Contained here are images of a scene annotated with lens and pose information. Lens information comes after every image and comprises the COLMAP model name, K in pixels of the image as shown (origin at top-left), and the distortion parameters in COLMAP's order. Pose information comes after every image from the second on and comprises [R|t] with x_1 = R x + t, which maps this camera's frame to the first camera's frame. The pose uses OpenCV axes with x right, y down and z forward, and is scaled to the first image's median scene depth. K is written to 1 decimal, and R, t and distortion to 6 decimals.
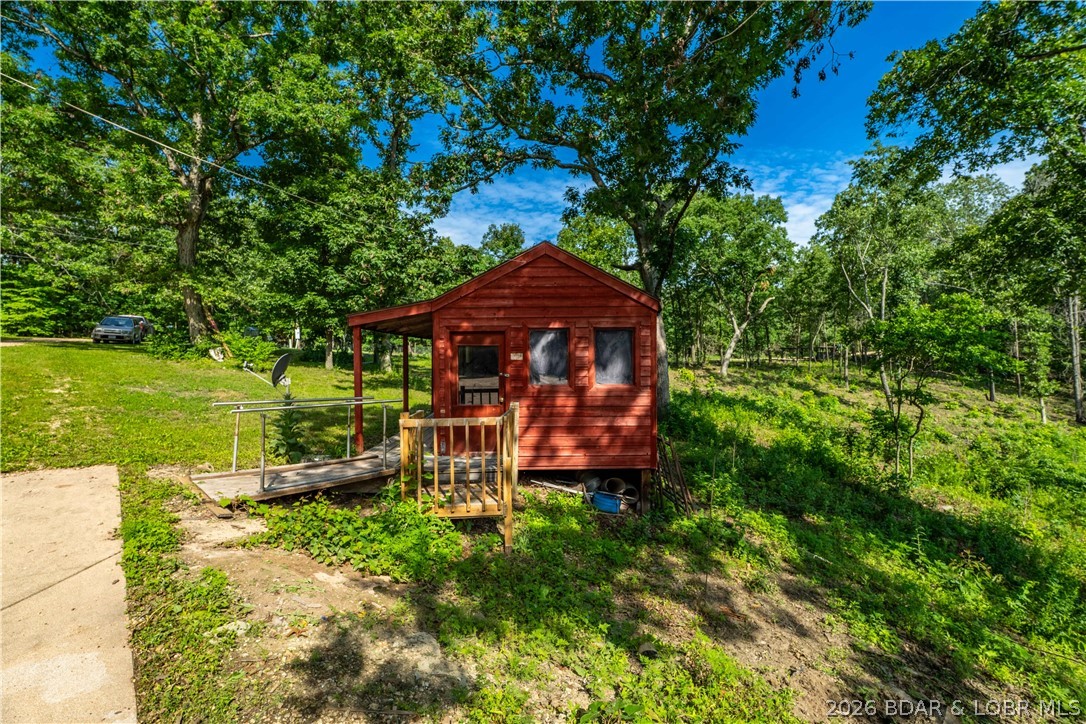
lens RADIAL K [[474.7, 0, 545.2], [0, 474.7, 362.9], [0, 0, 1]] dist [-0.013227, -0.000182]
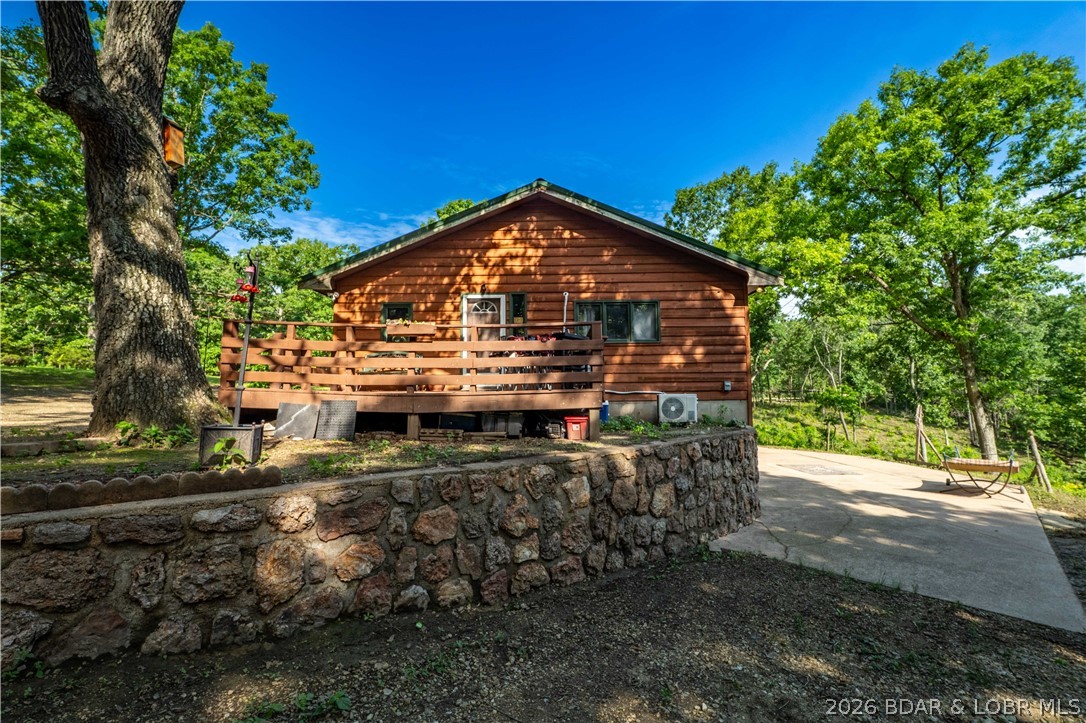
lens RADIAL K [[474.7, 0, 540.1], [0, 474.7, 359.3], [0, 0, 1]] dist [-0.013227, -0.000182]
pose [[0.999926, 0.012063, -0.001728, -0.235610], [-0.012161, 0.996816, -0.078804, -0.013620], [0.000772, 0.078819, 0.996889, -0.462564]]
